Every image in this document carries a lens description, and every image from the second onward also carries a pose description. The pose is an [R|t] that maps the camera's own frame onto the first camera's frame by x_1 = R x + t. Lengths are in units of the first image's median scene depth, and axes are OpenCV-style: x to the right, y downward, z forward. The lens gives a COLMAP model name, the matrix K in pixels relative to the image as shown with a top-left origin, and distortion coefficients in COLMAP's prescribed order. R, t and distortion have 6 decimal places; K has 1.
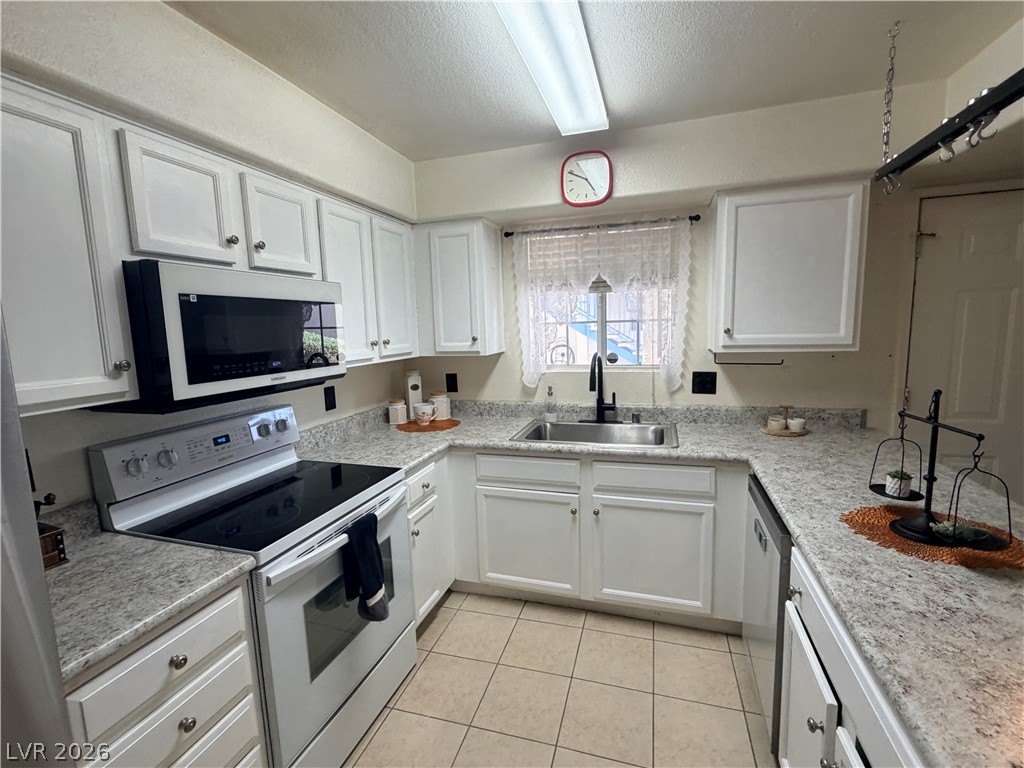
lens RADIAL K [[465.7, 0, 512.1], [0, 465.7, 384.3], [0, 0, 1]] dist [0.001512, -0.000931]
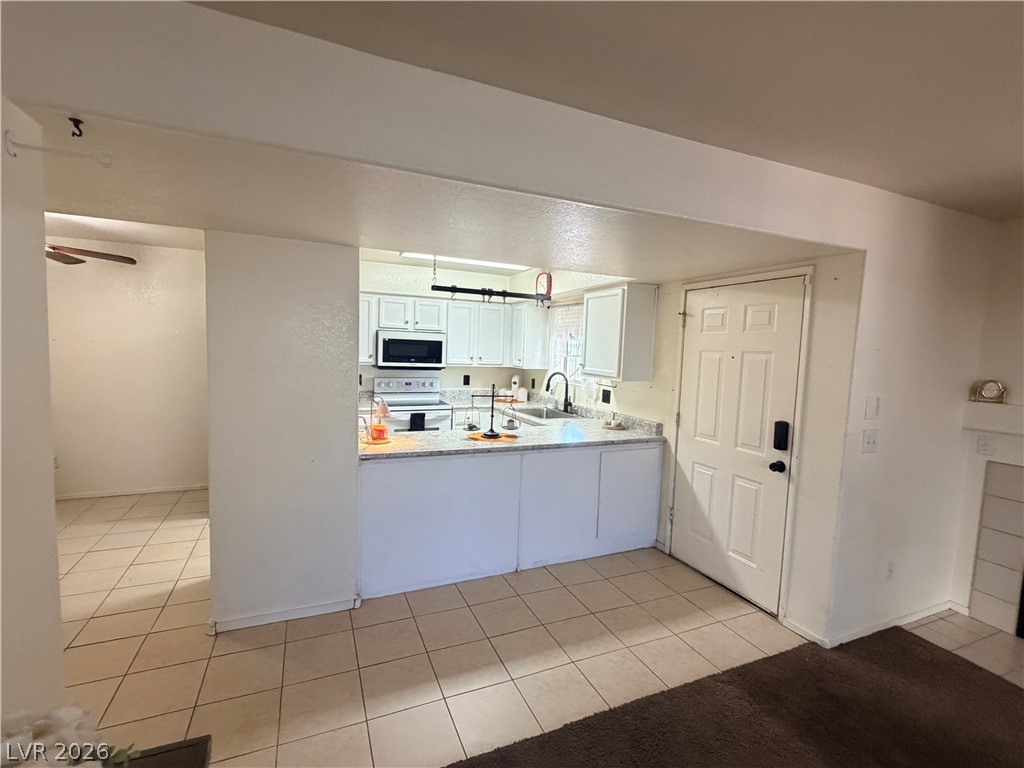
lens RADIAL K [[465.7, 0, 512.4], [0, 465.7, 385.2], [0, 0, 1]] dist [0.001512, -0.000931]
pose [[0.659107, 0.115694, -0.743097, 1.771426], [-0.151046, 0.988326, 0.019900, -0.030560], [0.736725, 0.099126, 0.668888, -0.460606]]
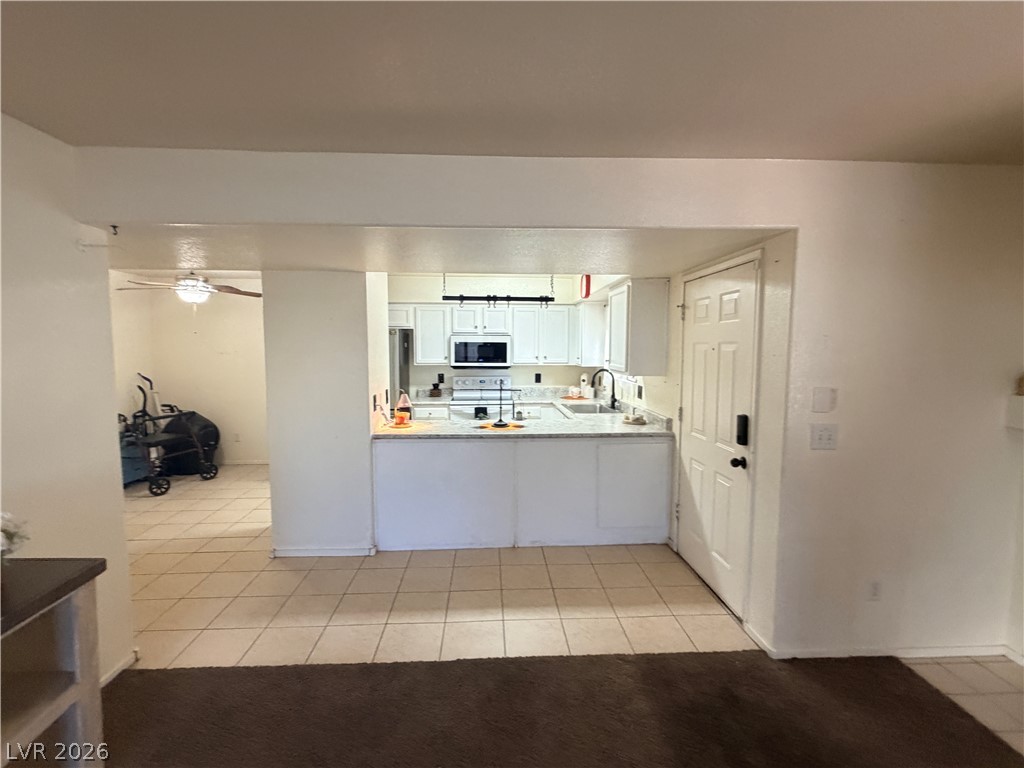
lens RADIAL K [[465.7, 0, 510.8], [0, 465.7, 384.3], [0, 0, 1]] dist [0.001512, -0.000931]
pose [[0.352829, 0.109473, -0.929262, 2.232153], [-0.133189, 0.988895, 0.065928, -0.098152], [0.926160, 0.100506, 0.363492, -0.050547]]
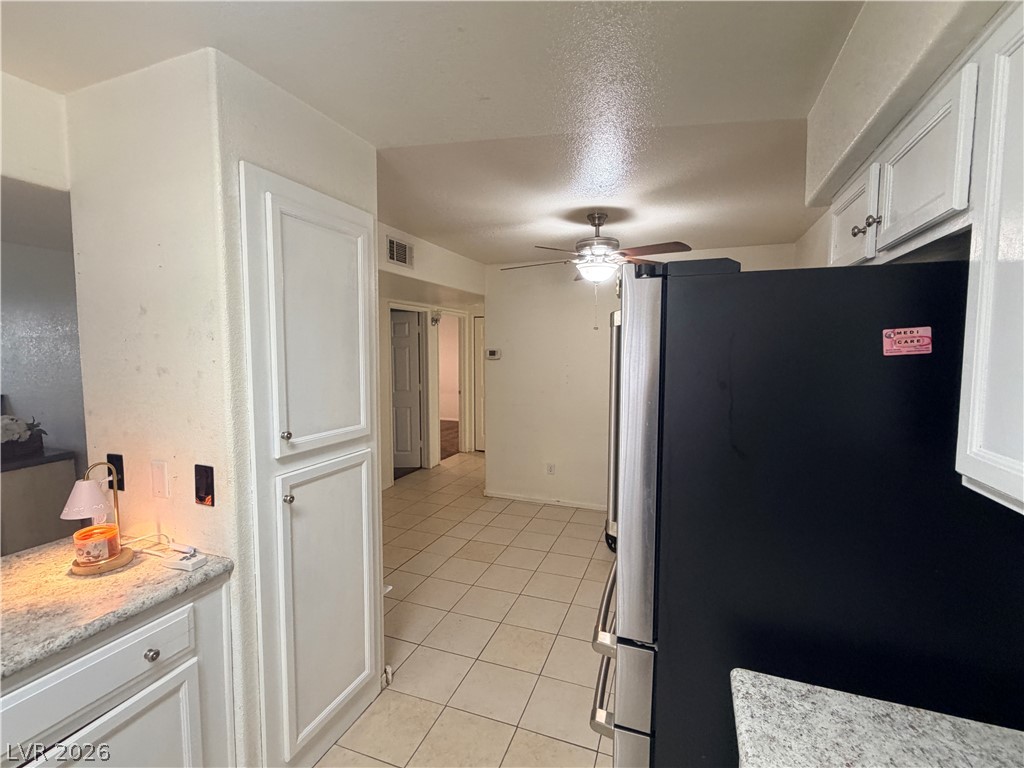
lens RADIAL K [[465.7, 0, 511.3], [0, 465.7, 384.8], [0, 0, 1]] dist [0.001512, -0.000931]
pose [[-0.997695, 0.023704, 0.063579, -0.213385], [0.036102, 0.978806, 0.201582, -0.124178], [-0.057453, 0.203412, -0.977406, 0.797724]]
